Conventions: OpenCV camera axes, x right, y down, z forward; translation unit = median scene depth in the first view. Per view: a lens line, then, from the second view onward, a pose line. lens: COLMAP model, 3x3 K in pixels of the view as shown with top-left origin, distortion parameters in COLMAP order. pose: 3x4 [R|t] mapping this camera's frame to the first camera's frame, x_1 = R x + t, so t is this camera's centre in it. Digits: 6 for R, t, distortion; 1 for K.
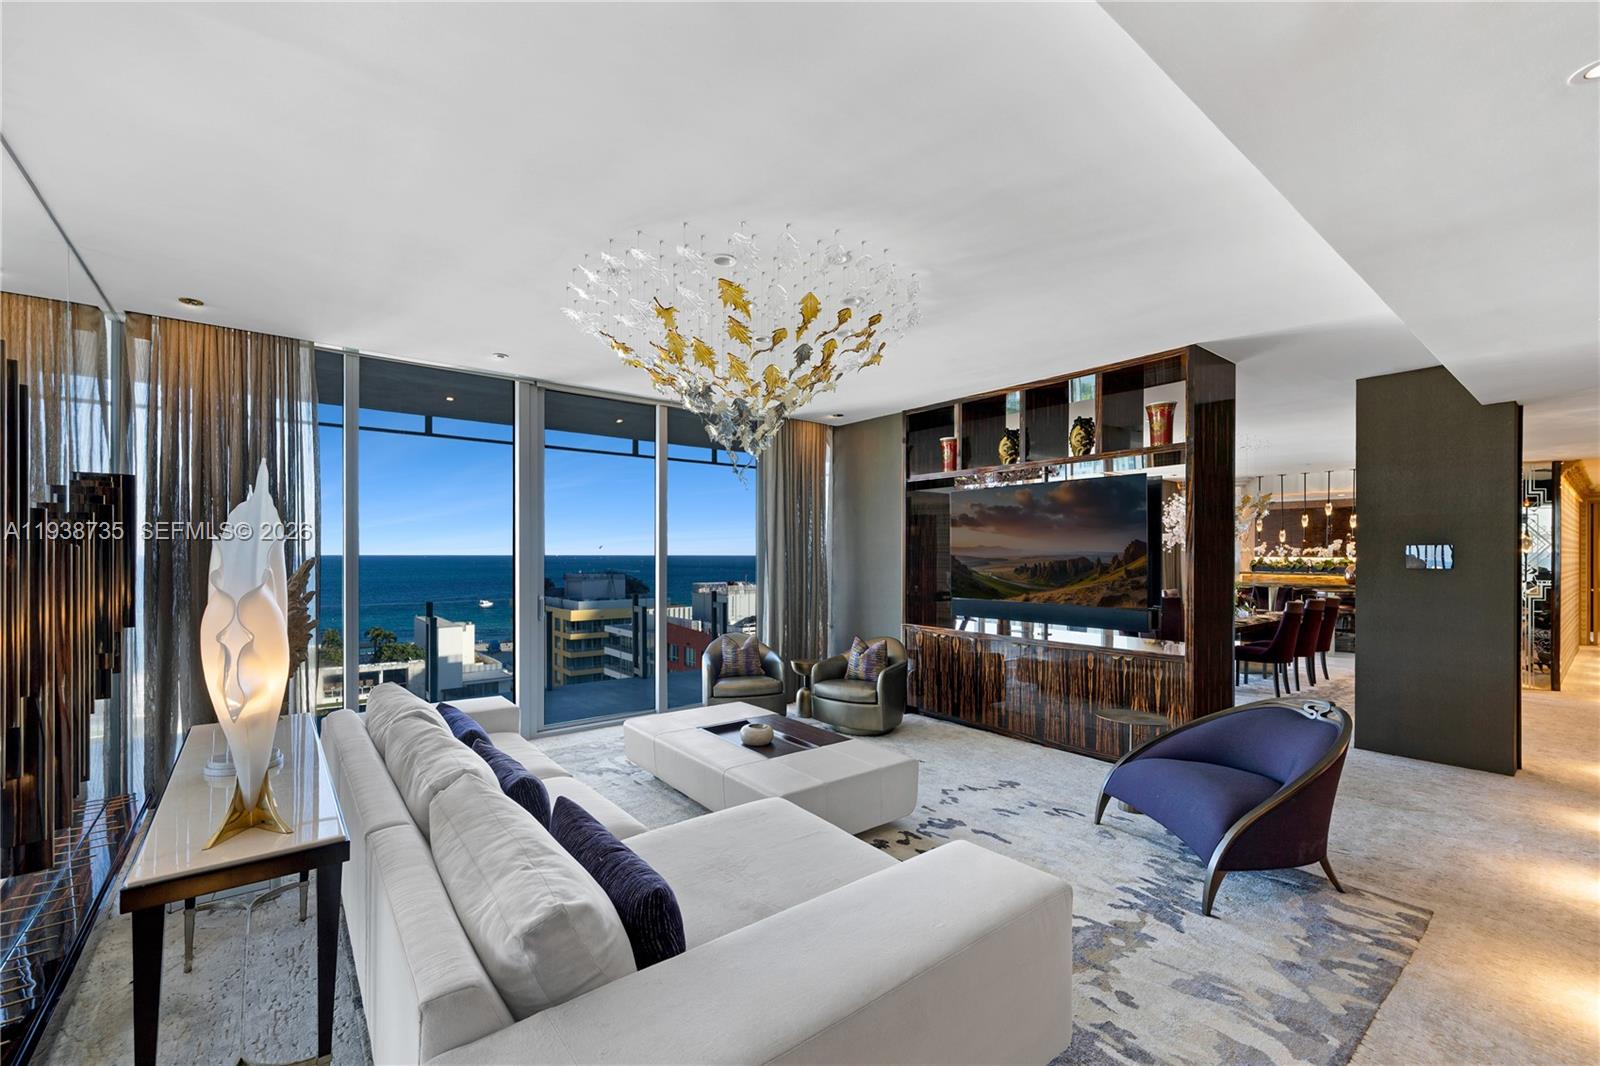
lens RADIAL K [[676.9, 0, 768.1], [0, 676.9, 554.0], [0, 0, 1]] dist [-0.000699, 0.000226]
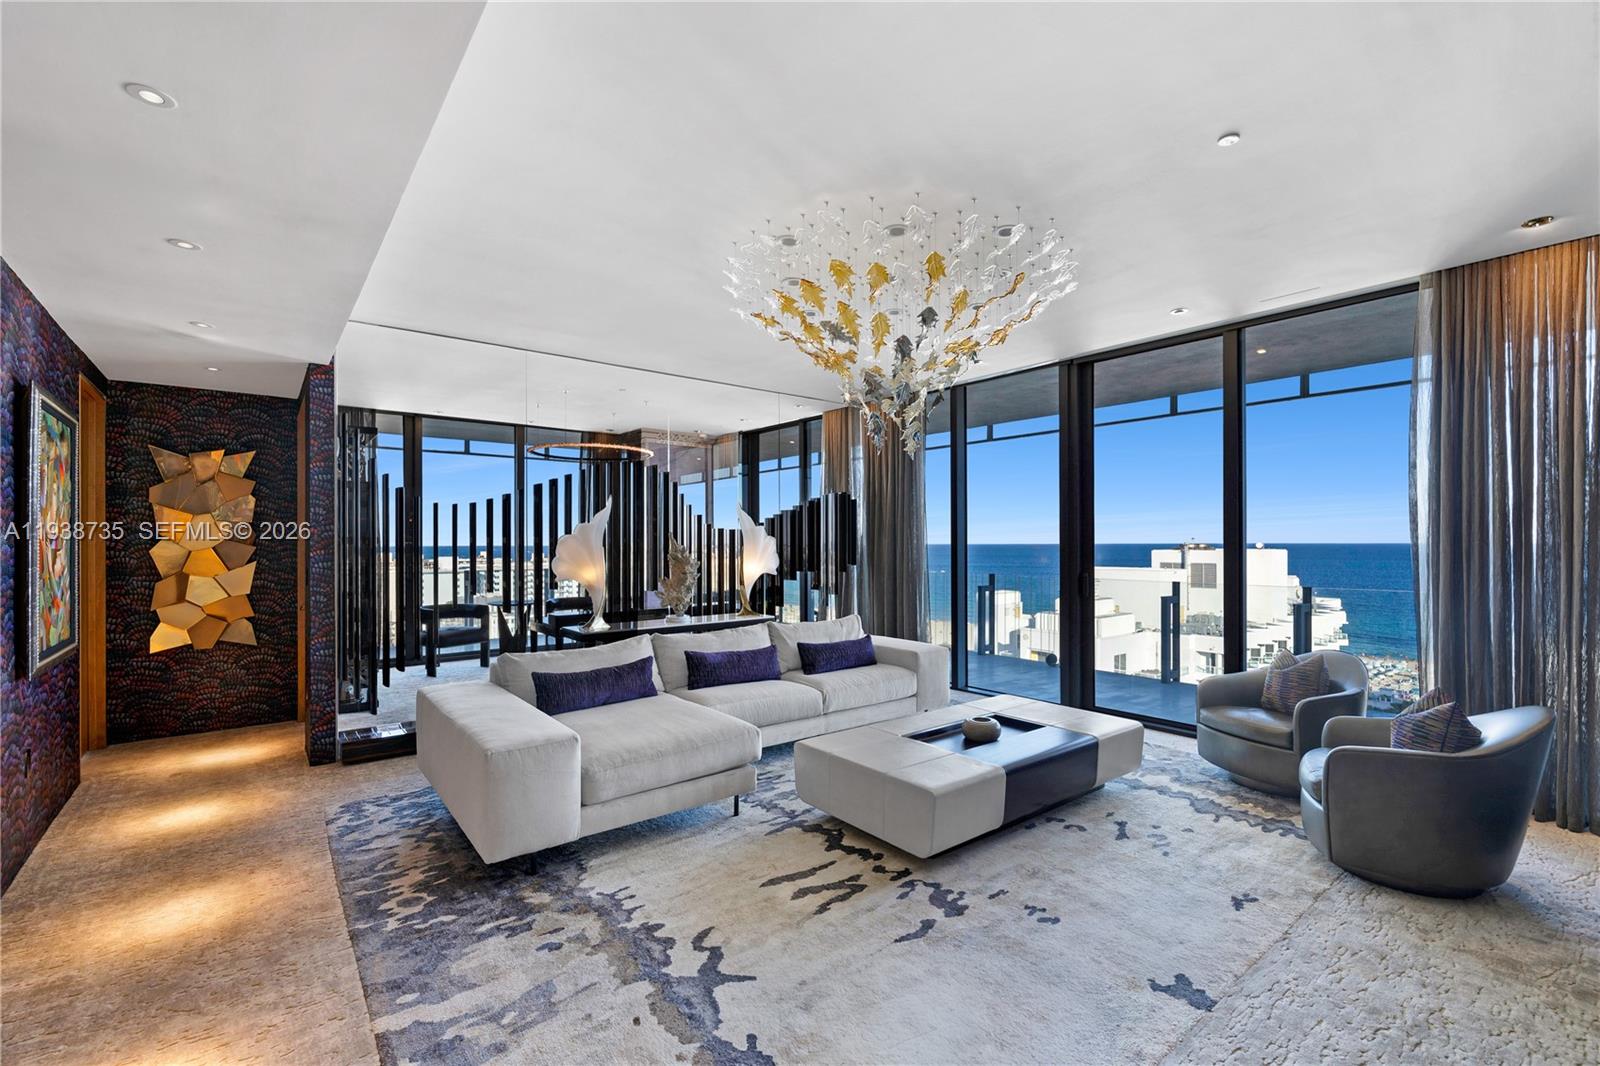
lens RADIAL K [[676.9, 0, 804.2], [0, 676.9, 542.0], [0, 0, 1]] dist [-0.000699, 0.000226]
pose [[0.030284, 0.001589, -0.999540, 0.646622], [-0.000408, 0.999999, 0.001577, 0.015283], [0.999541, 0.000360, 0.030284, 0.557434]]
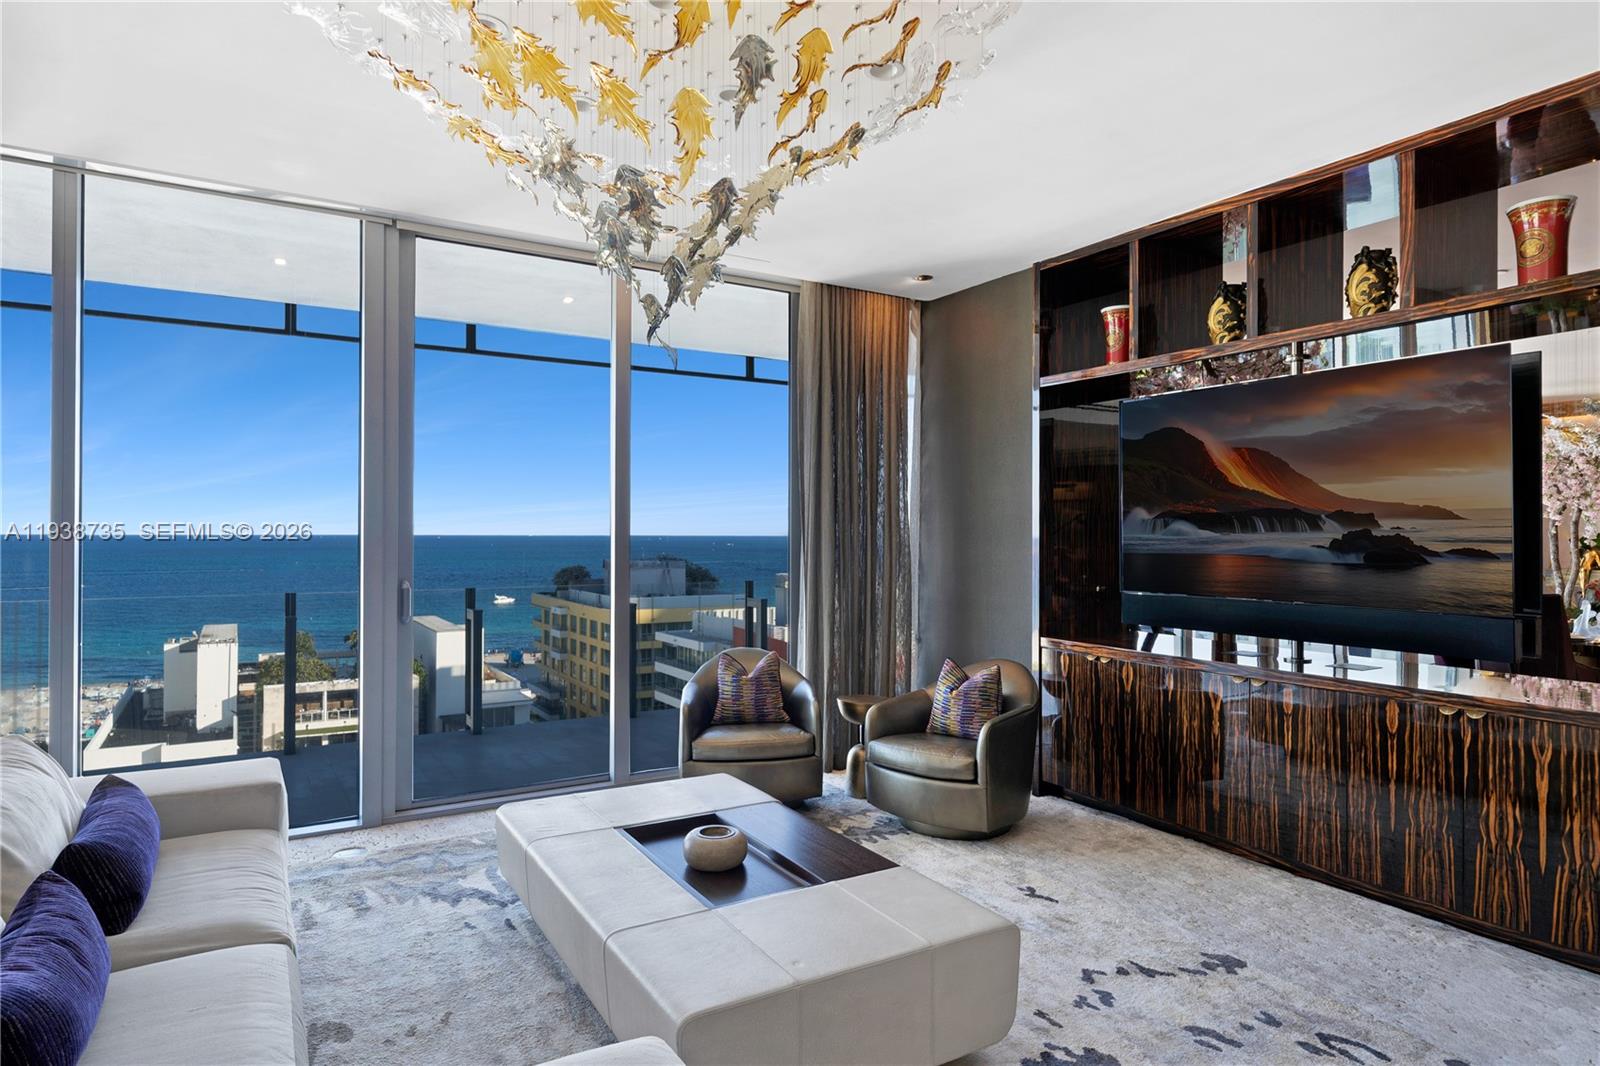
lens RADIAL K [[933.6, 0, 798.3], [0, 933.6, 522.4], [0, 0, 1]] dist [0.013980, -0.005213]
pose [[0.994720, 0.002641, -0.102592, 0.089514], [-0.004077, 0.999897, -0.013783, 0.019915], [0.102545, 0.014129, 0.994628, 0.214982]]
